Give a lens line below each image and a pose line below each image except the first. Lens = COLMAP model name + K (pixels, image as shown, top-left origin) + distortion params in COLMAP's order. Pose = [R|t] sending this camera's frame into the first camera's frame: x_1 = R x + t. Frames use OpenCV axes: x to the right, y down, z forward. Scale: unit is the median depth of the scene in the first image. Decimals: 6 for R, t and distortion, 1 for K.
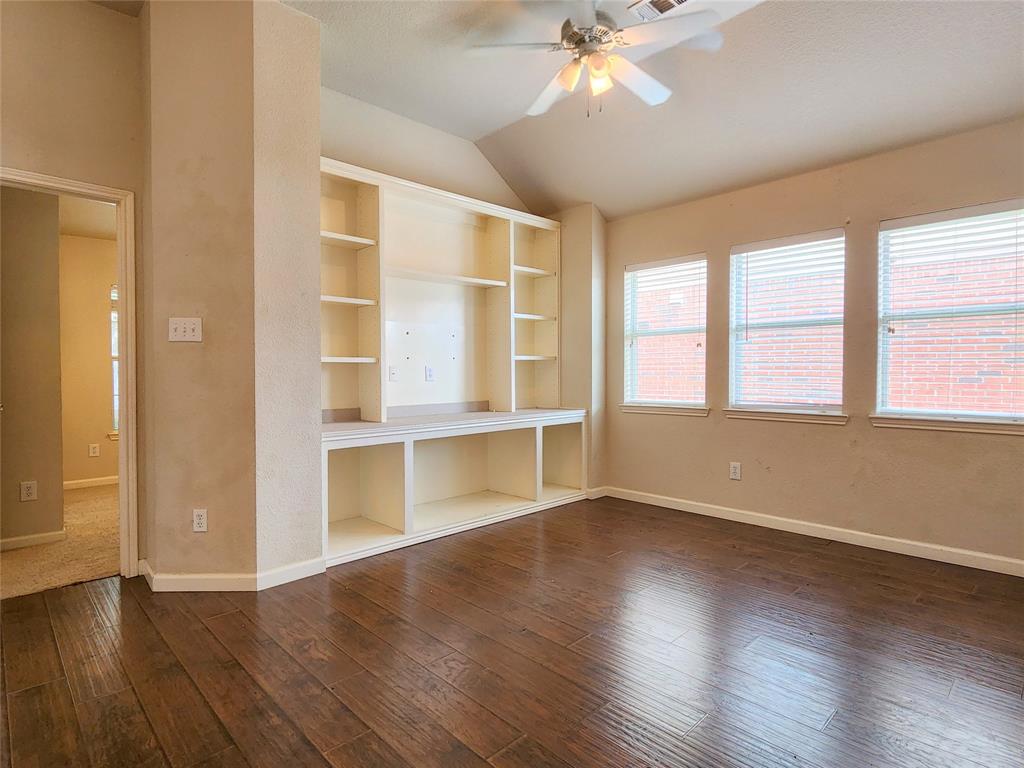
lens RADIAL K [[569.5, 0, 494.1], [0, 569.5, 378.0], [0, 0, 1]] dist [0.001206, -0.002569]
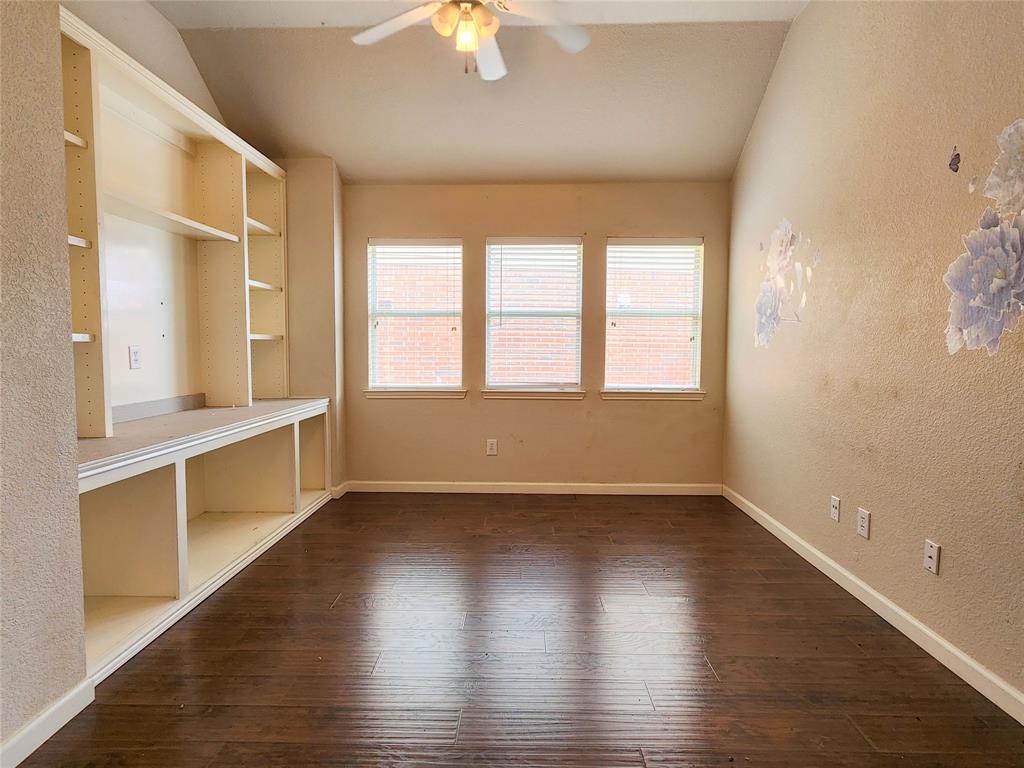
lens RADIAL K [[569.5, 0, 523.1], [0, 569.5, 382.0], [0, 0, 1]] dist [0.001206, -0.002569]
pose [[0.681221, -0.034734, 0.731253, -0.303815], [0.000894, 0.998913, 0.046615, -0.010300], [-0.732077, -0.031101, 0.680511, 0.212225]]
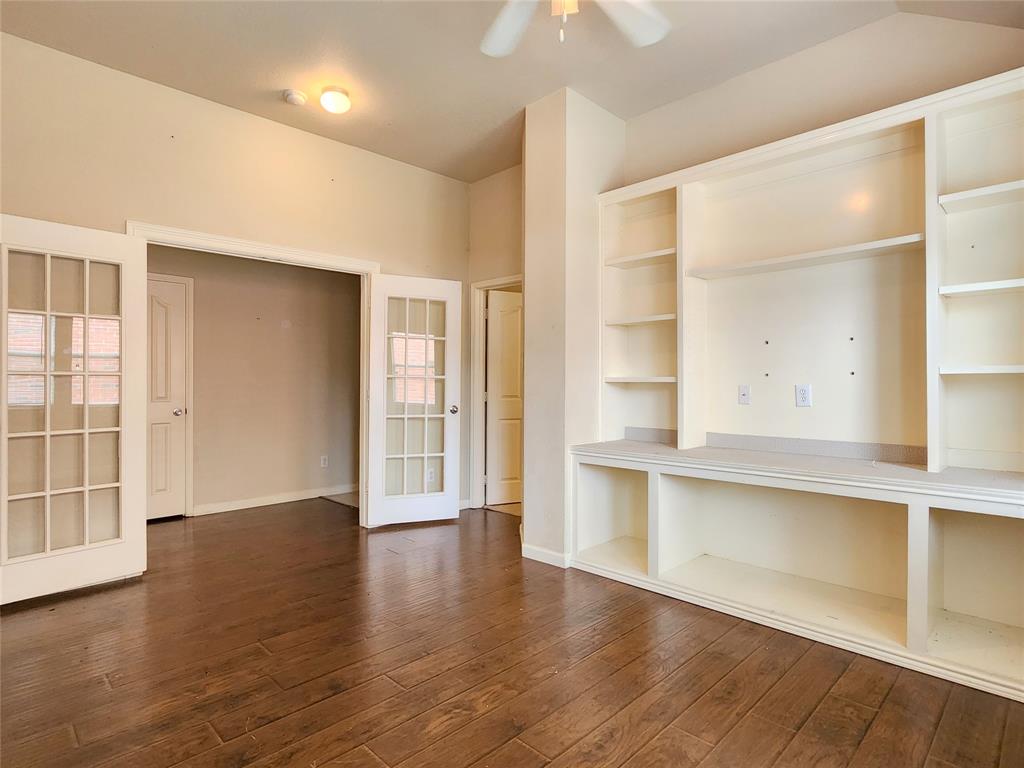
lens RADIAL K [[569.5, 0, 503.7], [0, 569.5, 384.2], [0, 0, 1]] dist [0.001206, -0.002569]
pose [[-0.001324, 0.009068, -0.999958, 0.610401], [-0.014611, 0.999852, 0.009087, -0.024188], [0.999892, 0.014622, -0.001191, 0.647012]]
